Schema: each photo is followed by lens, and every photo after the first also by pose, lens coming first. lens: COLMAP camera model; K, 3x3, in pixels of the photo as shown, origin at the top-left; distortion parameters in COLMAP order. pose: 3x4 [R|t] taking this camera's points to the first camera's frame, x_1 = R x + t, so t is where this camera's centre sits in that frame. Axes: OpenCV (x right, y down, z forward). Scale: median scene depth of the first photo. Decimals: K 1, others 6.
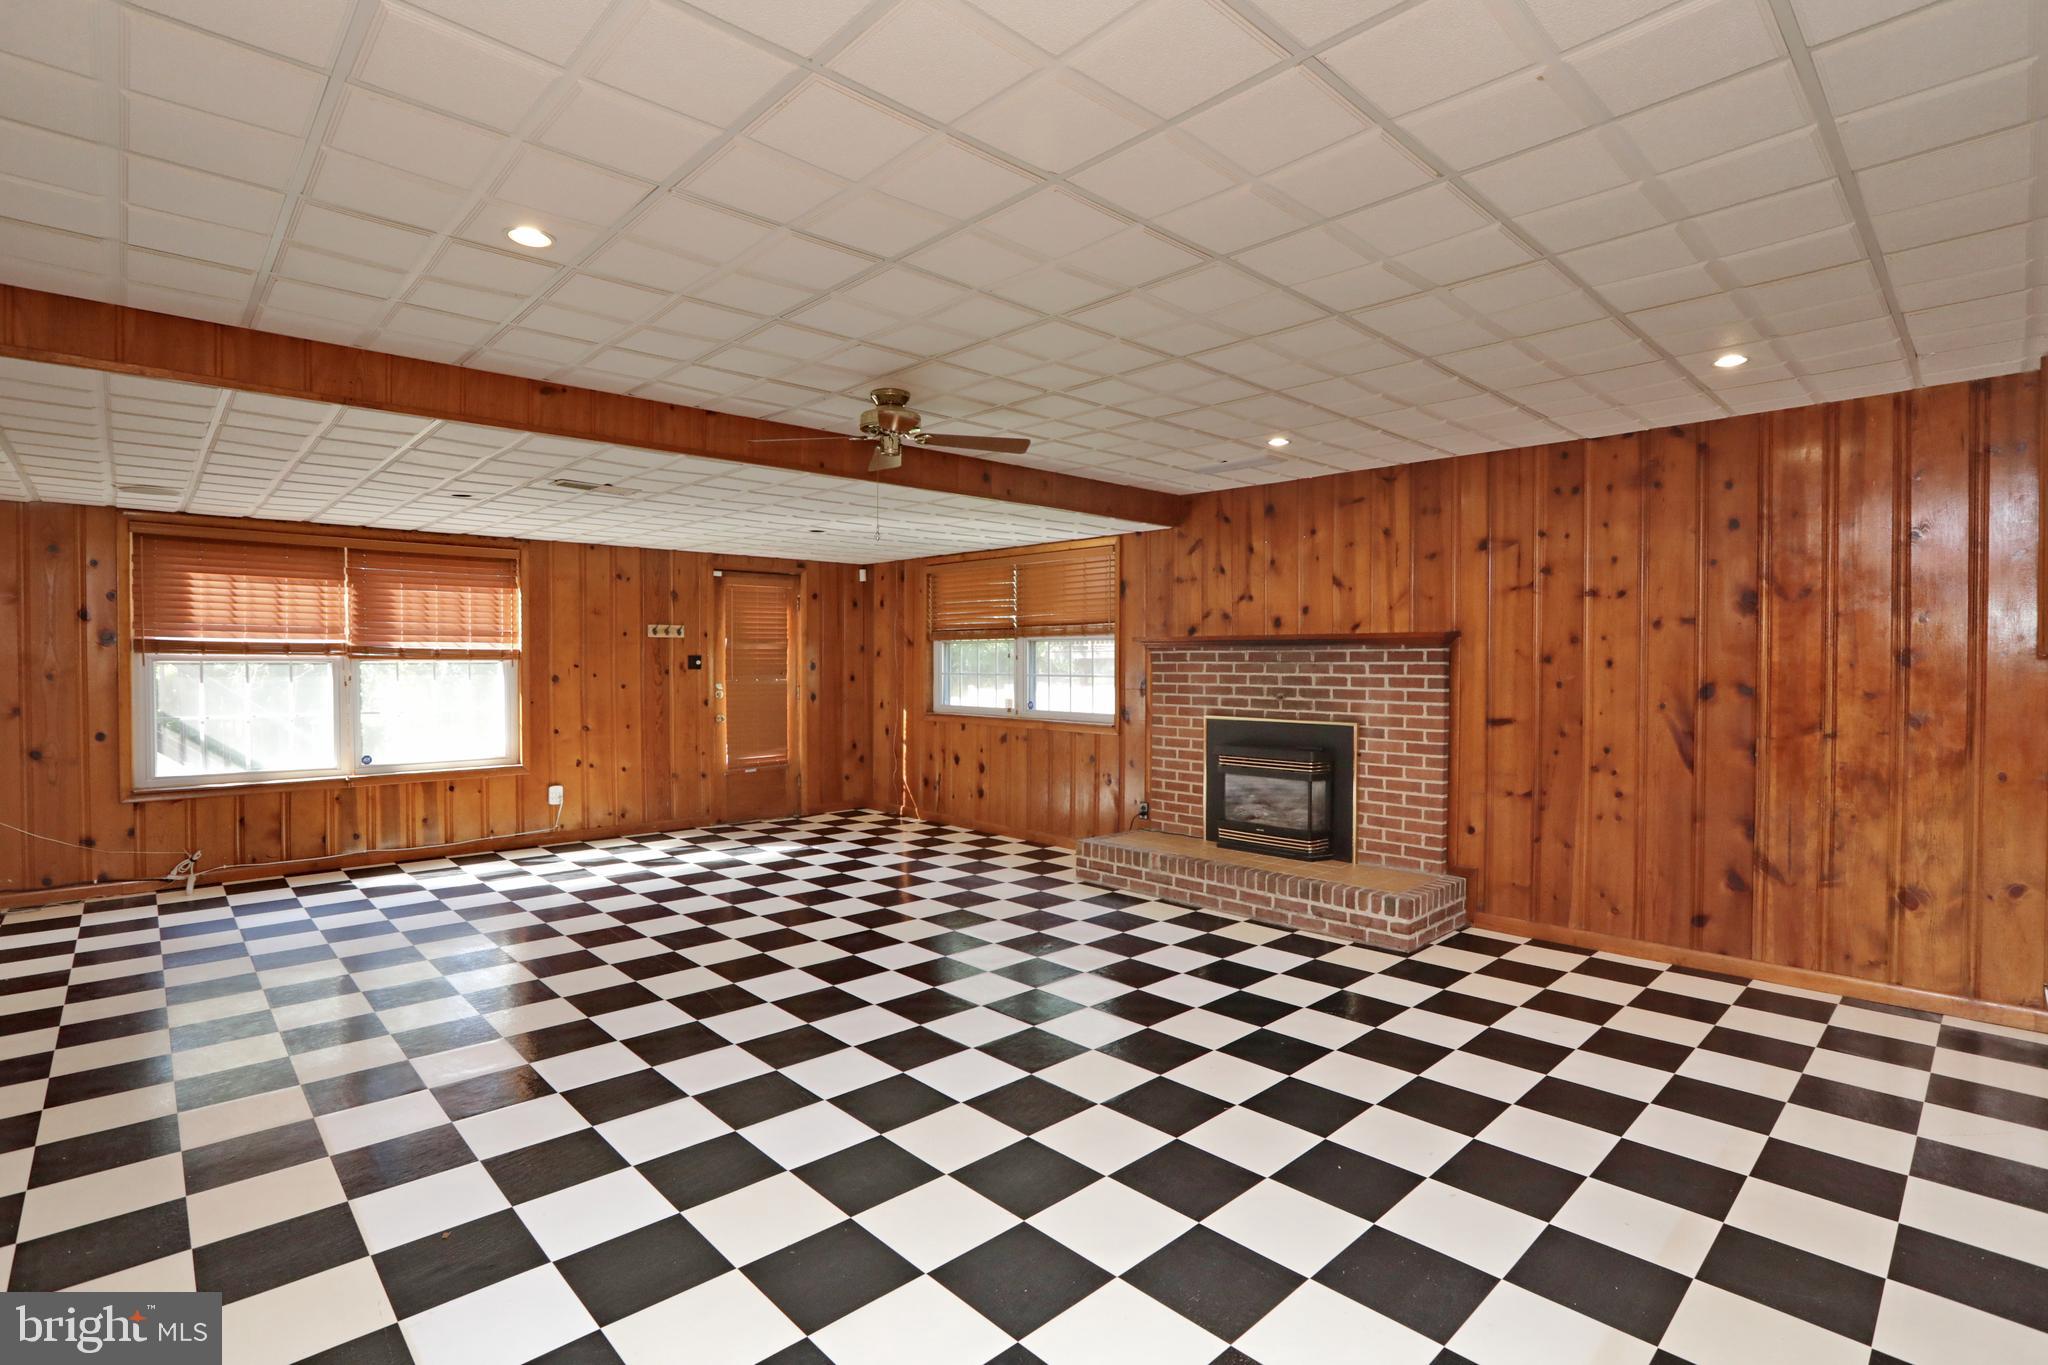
lens RADIAL K [[953.7, 0, 1033.7], [0, 953.7, 678.5], [0, 0, 1]] dist [-0.047562, 0.011945]
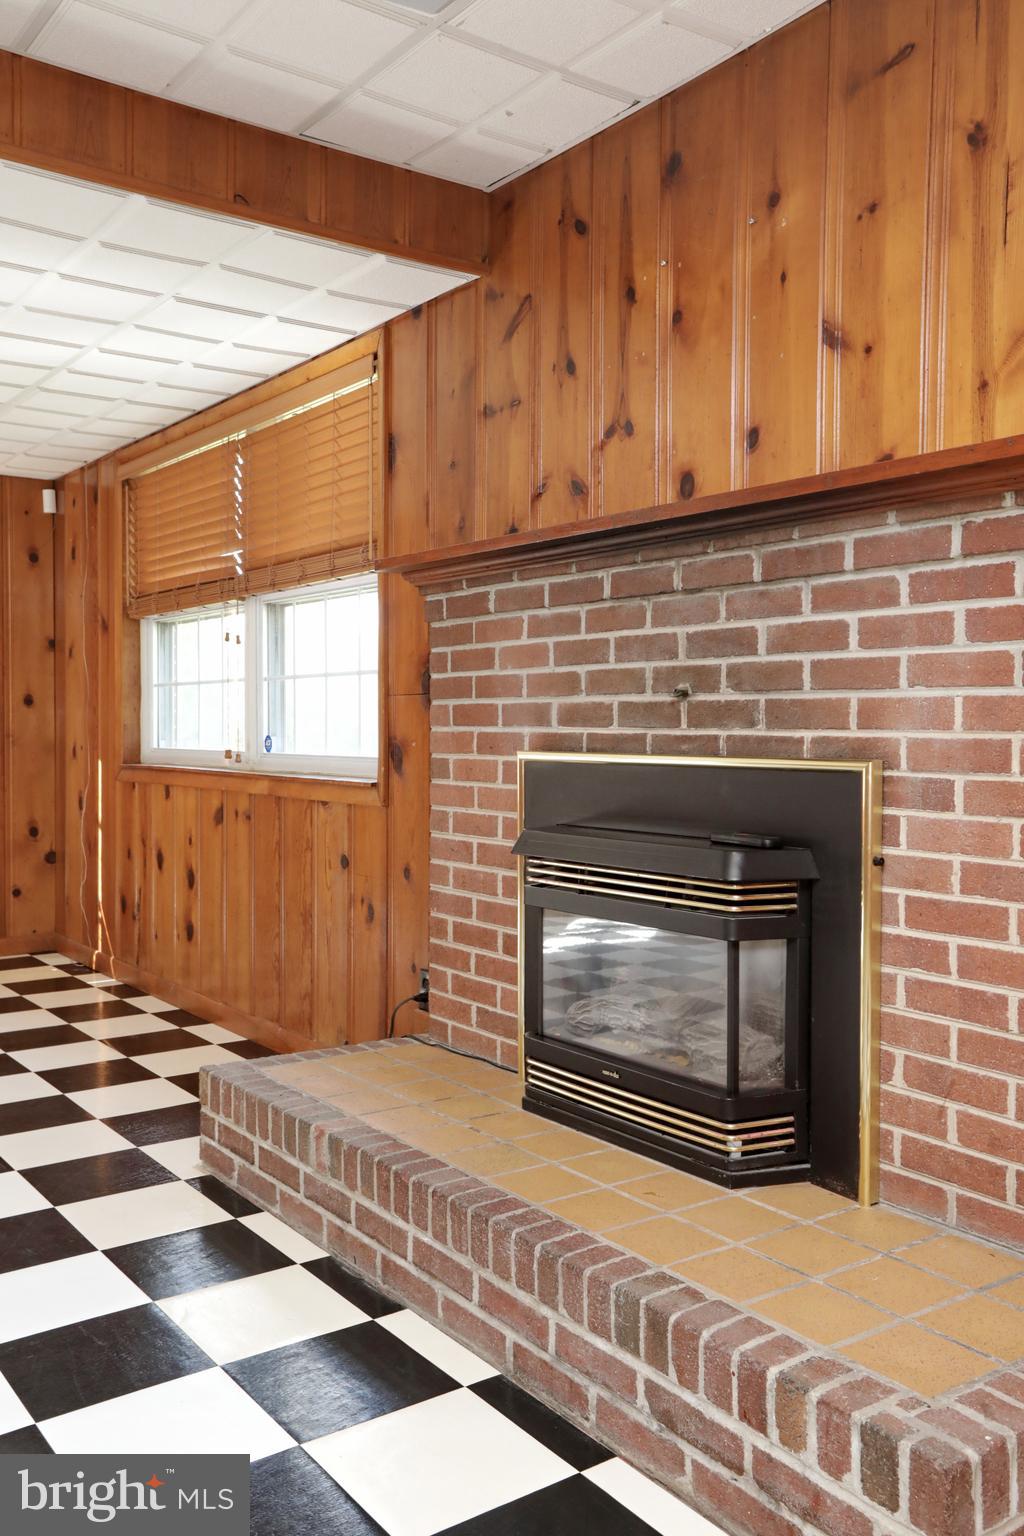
lens RADIAL K [[1314.6, 0, 505.4], [0, 1314.6, 761.4], [0, 0, 1]] dist [0.031009, 0.021809]
pose [[0.989995, 0.005814, -0.140983, 0.265330], [-0.004742, 0.999957, 0.007942, 0.041255], [0.141023, -0.007194, 0.989980, 0.514808]]
